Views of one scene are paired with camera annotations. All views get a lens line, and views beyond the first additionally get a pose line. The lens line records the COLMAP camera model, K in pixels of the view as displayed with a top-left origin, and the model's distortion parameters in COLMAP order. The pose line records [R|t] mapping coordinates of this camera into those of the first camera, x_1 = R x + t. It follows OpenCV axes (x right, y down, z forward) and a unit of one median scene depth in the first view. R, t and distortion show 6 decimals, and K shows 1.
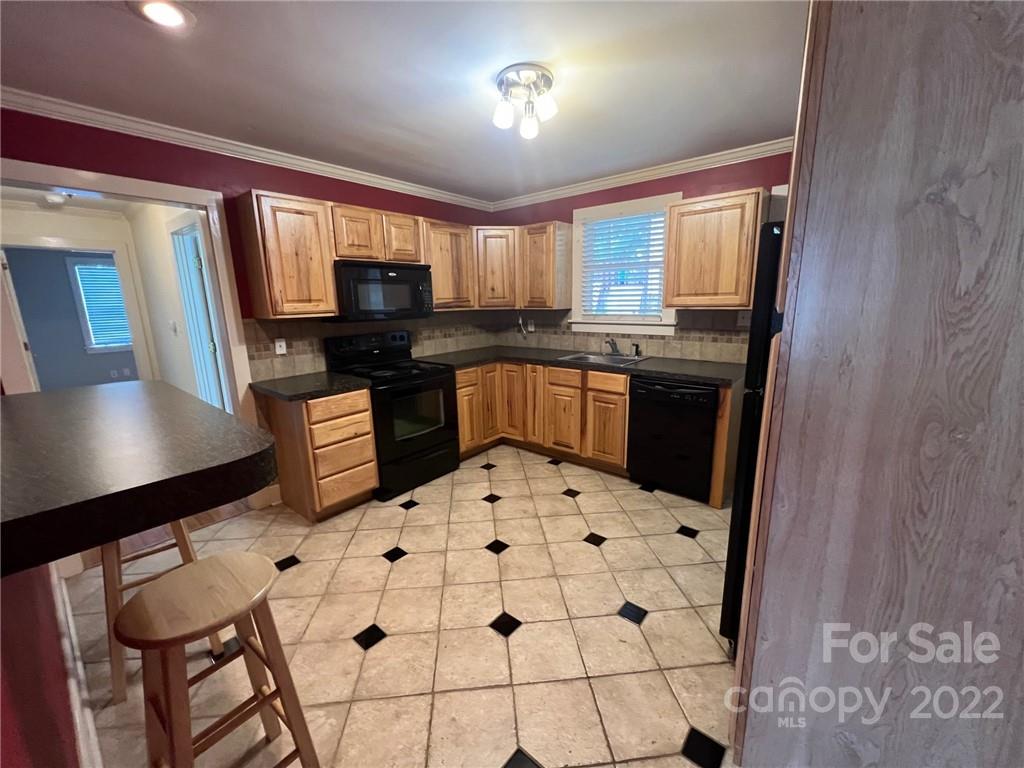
lens RADIAL K [[410.3, 0, 514.0], [0, 410.3, 383.2], [0, 0, 1]] dist [-0.001401, -0.000029]
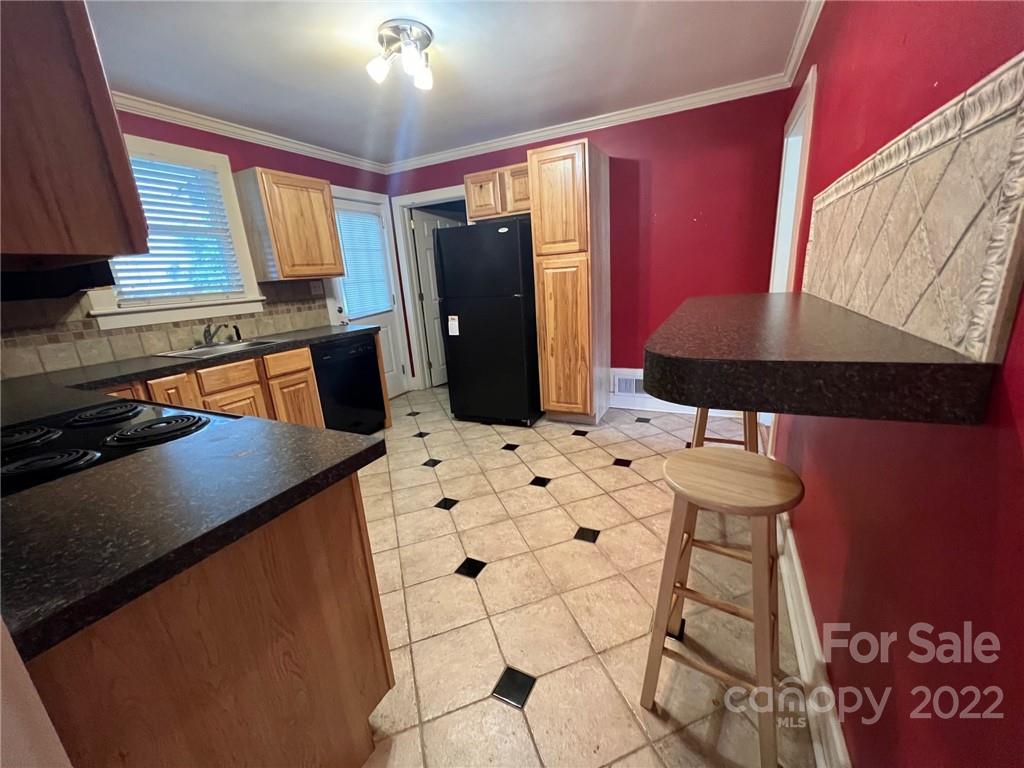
lens RADIAL K [[410.3, 0, 514.0], [0, 410.3, 383.2], [0, 0, 1]] dist [-0.001401, -0.000029]
pose [[-0.233940, -0.218678, 0.947339, -0.865333], [0.266046, 0.922789, 0.278710, -0.091715], [-0.935143, 0.317237, -0.157698, 0.831980]]
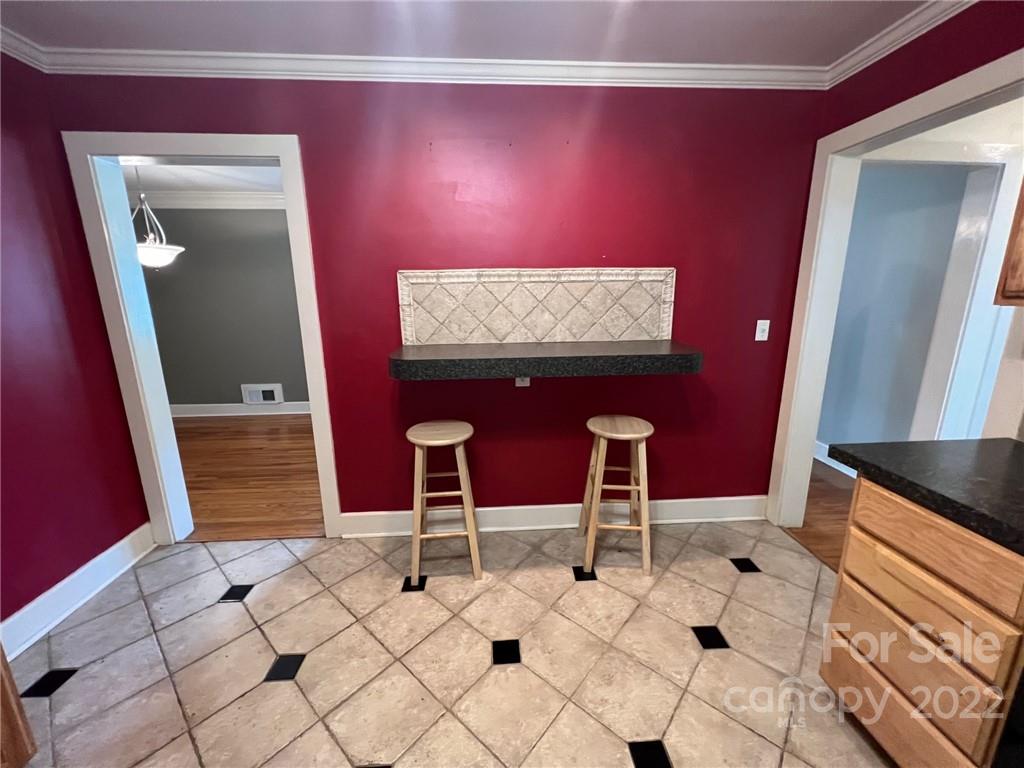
lens RADIAL K [[409.5, 0, 512.5], [0, 409.5, 382.3], [0, 0, 1]] dist [-0.000698, 0.000083]
pose [[-0.727173, 0.177235, -0.663180, 0.088715], [-0.115793, 0.920581, 0.372992, -0.178508], [0.676618, 0.348021, -0.648899, 0.935557]]
